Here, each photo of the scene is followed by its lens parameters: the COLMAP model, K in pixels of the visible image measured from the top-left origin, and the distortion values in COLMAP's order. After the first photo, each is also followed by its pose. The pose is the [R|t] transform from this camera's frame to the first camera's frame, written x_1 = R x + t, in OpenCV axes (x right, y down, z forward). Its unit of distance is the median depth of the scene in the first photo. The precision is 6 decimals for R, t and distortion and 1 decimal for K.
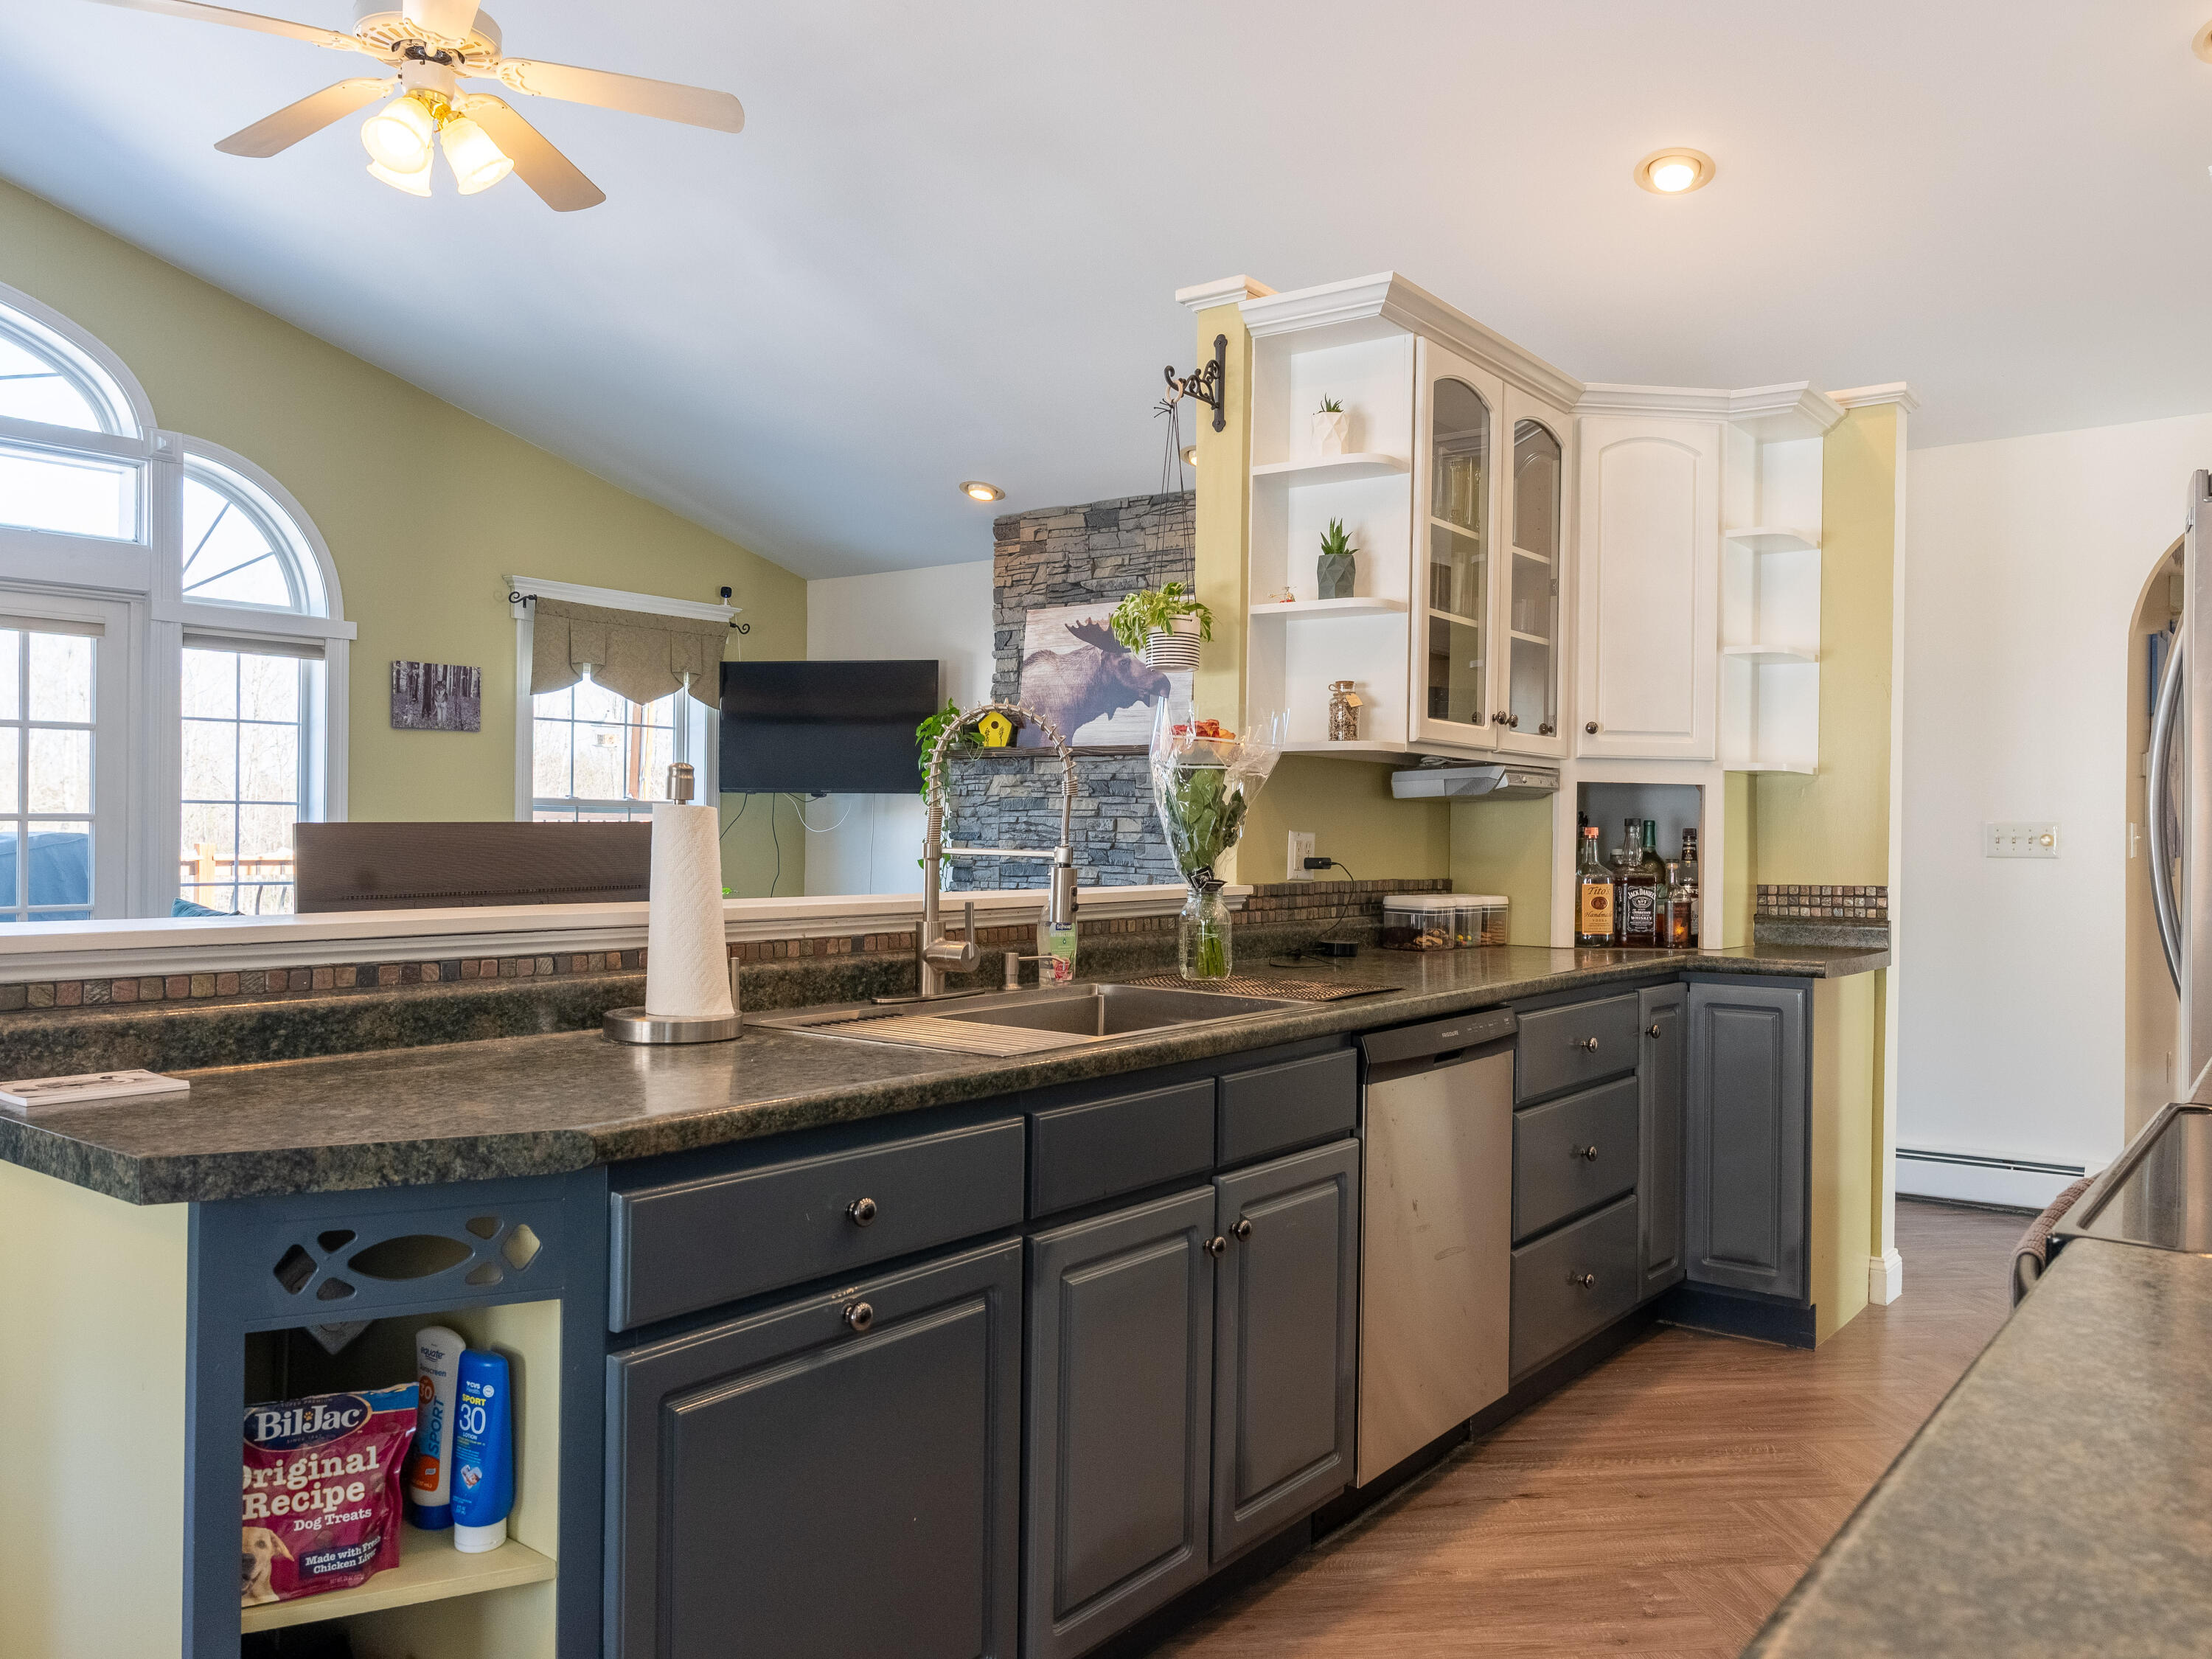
lens RADIAL K [[1665.4, 0, 1100.3], [0, 1665.4, 847.2], [0, 0, 1]] dist [-0.005560, 0.003261]
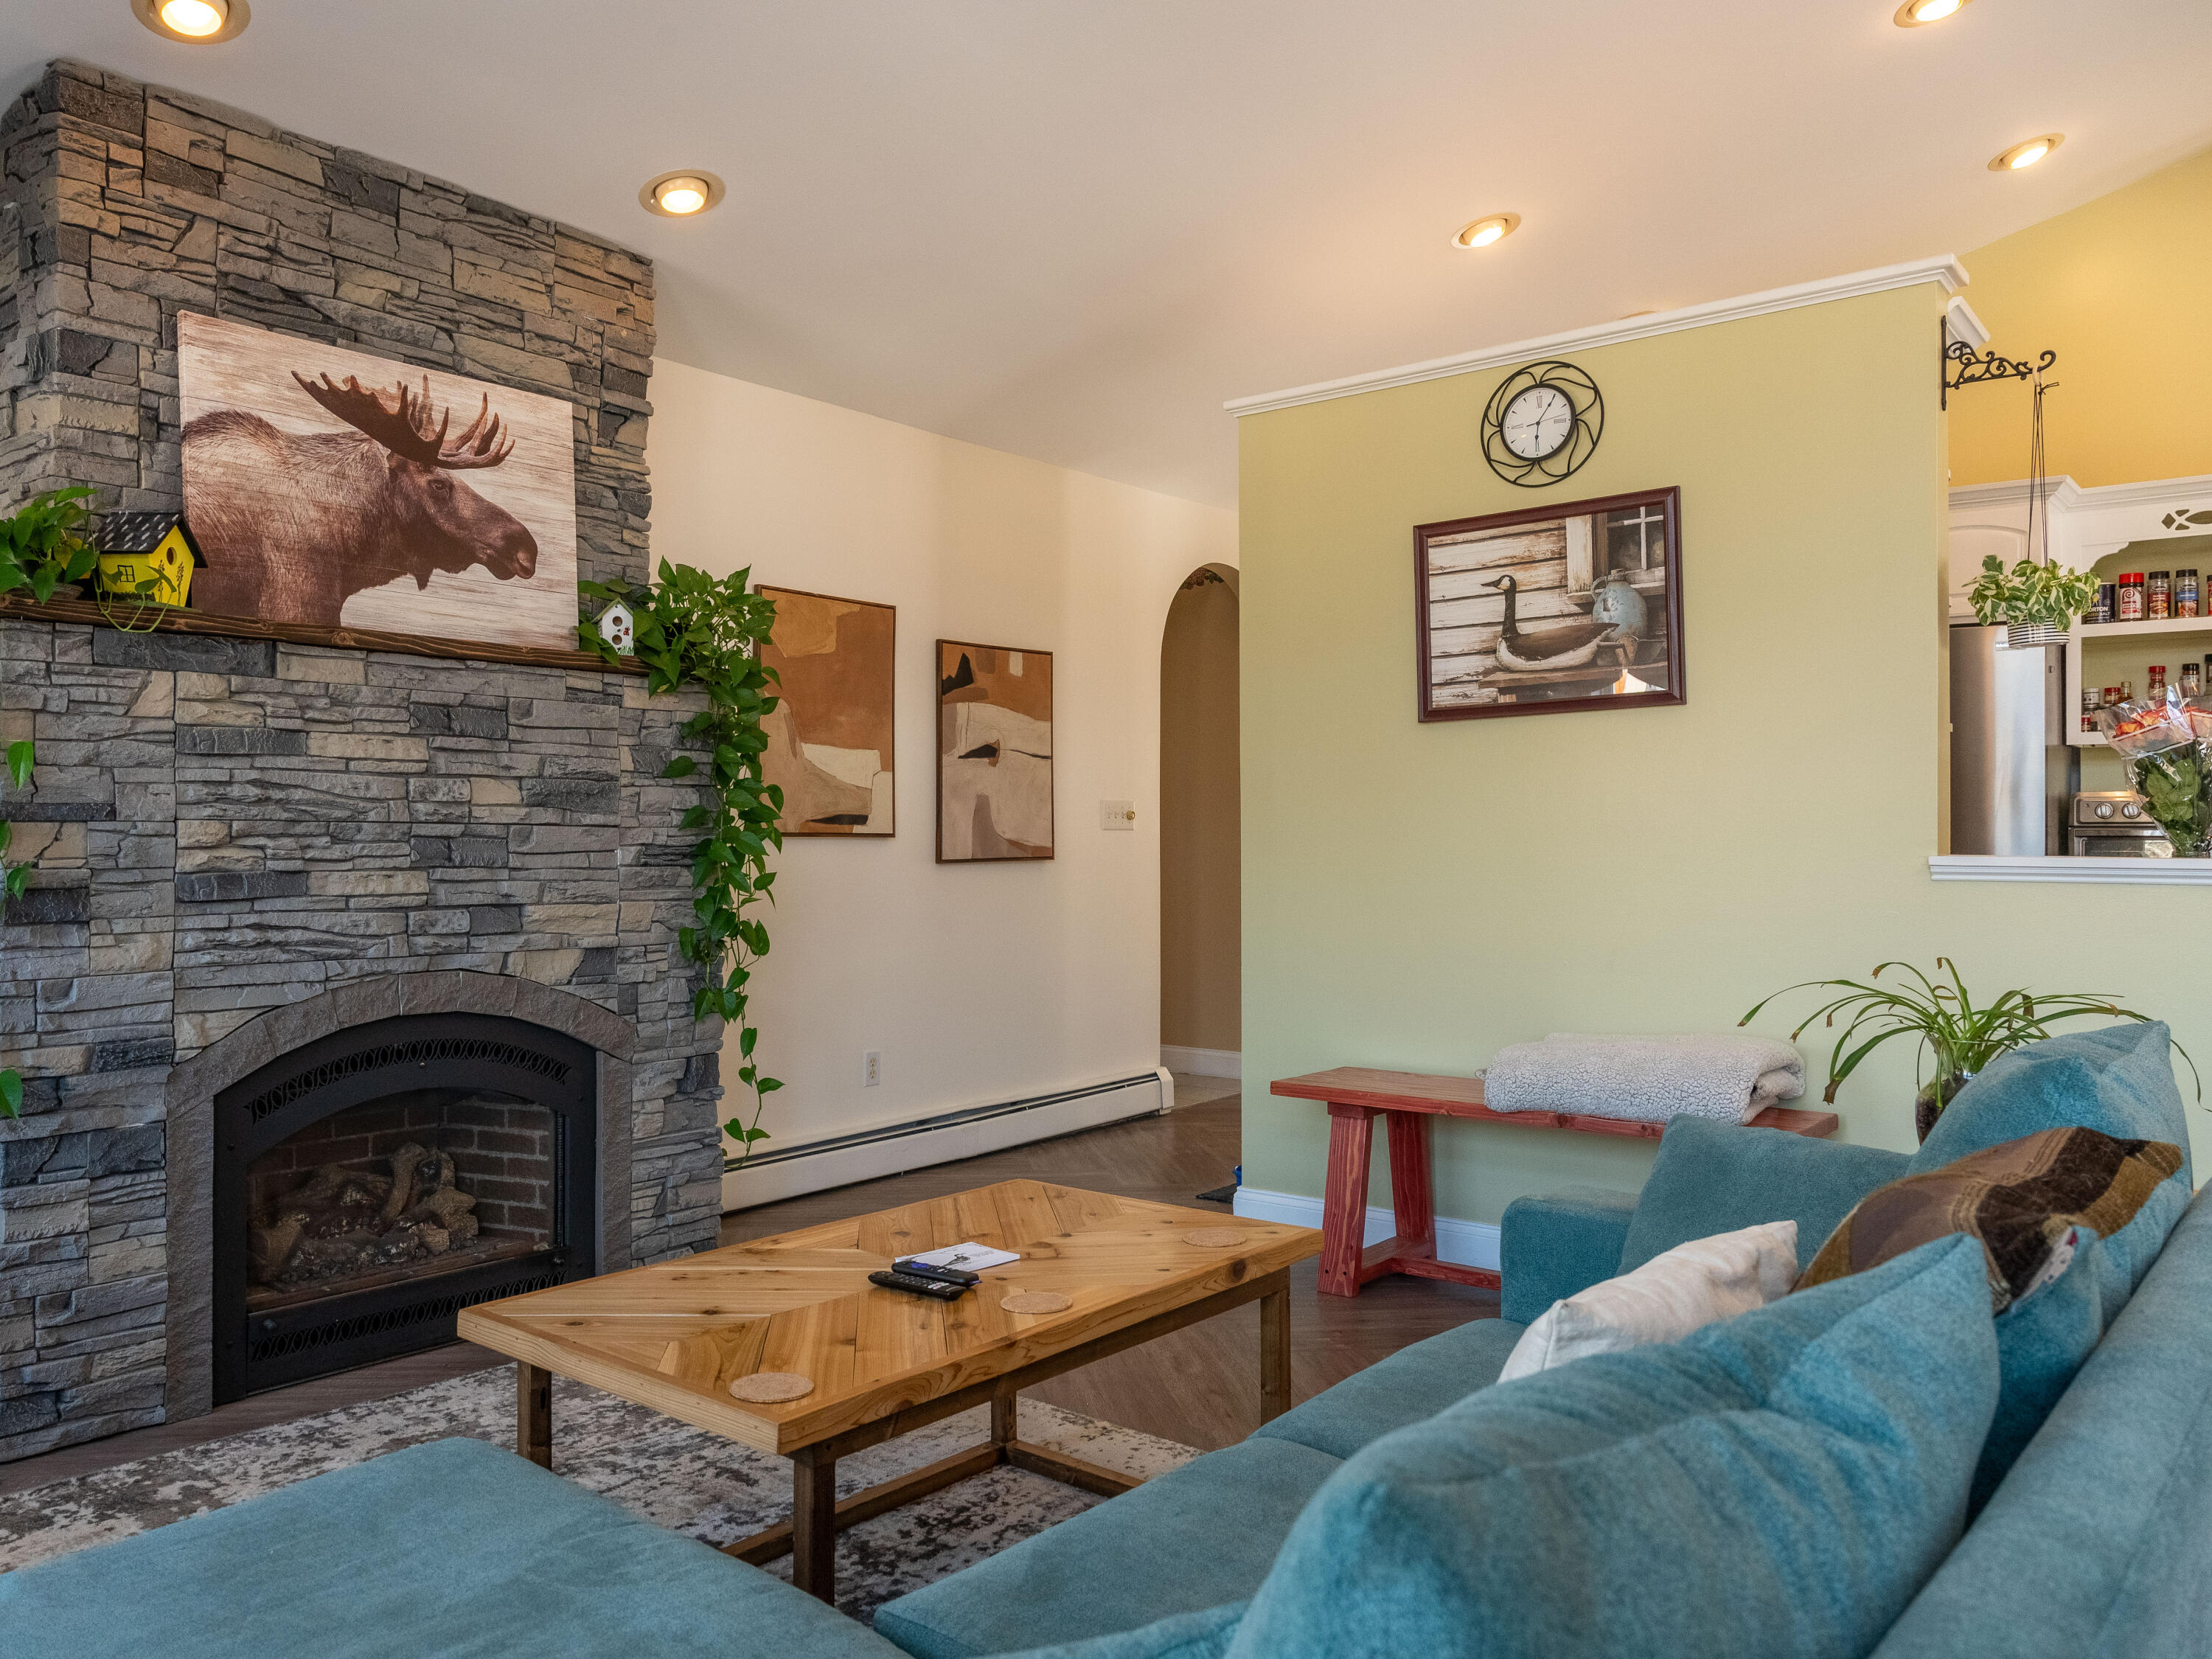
lens RADIAL K [[1665.4, 0, 982.3], [0, 1665.4, 849.1], [0, 0, 1]] dist [-0.005560, 0.003261]
pose [[0.039960, -0.019663, 0.999008, -0.520055], [0.009597, 0.999768, 0.019294, -0.003398], [-0.999155, 0.008817, 0.040139, 0.818742]]
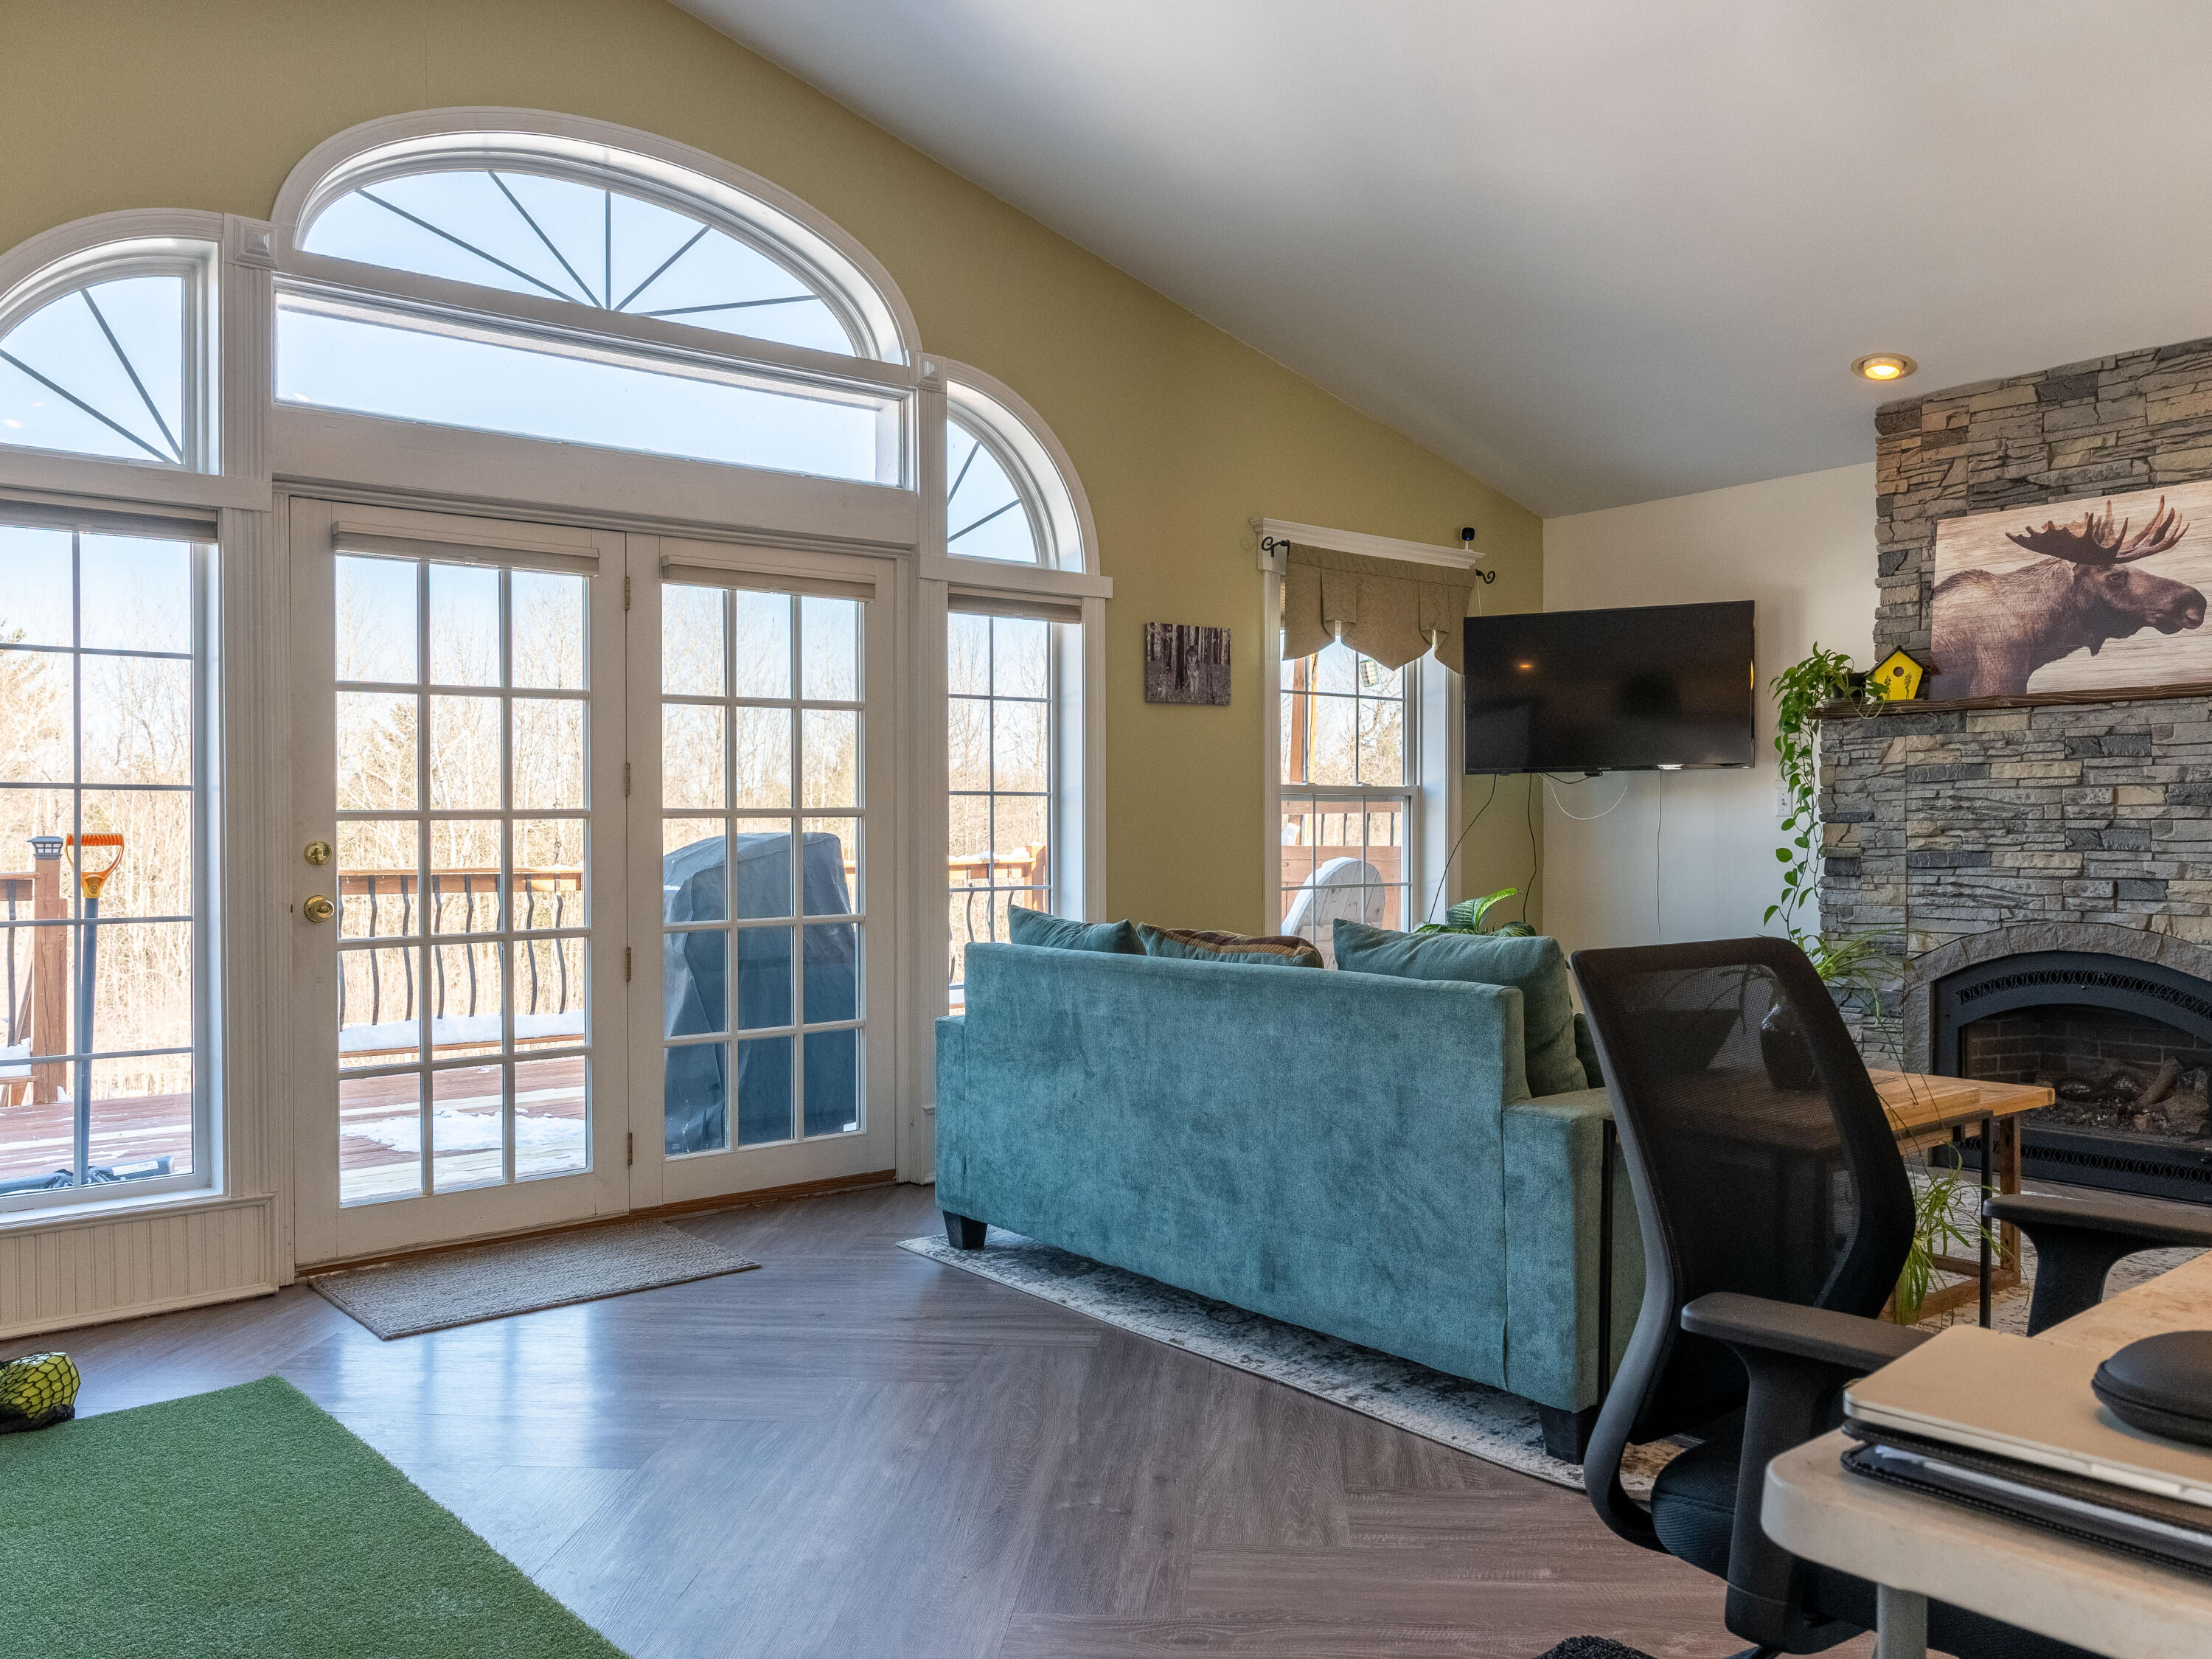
lens RADIAL K [[1665.4, 0, 1102.2], [0, 1665.4, 865.7], [0, 0, 1]] dist [-0.005560, 0.003261]
pose [[0.973786, -0.015442, -0.226940, -0.263786], [0.017370, 0.999828, 0.006498, 0.005195], [0.226801, -0.010270, 0.973887, 0.176988]]
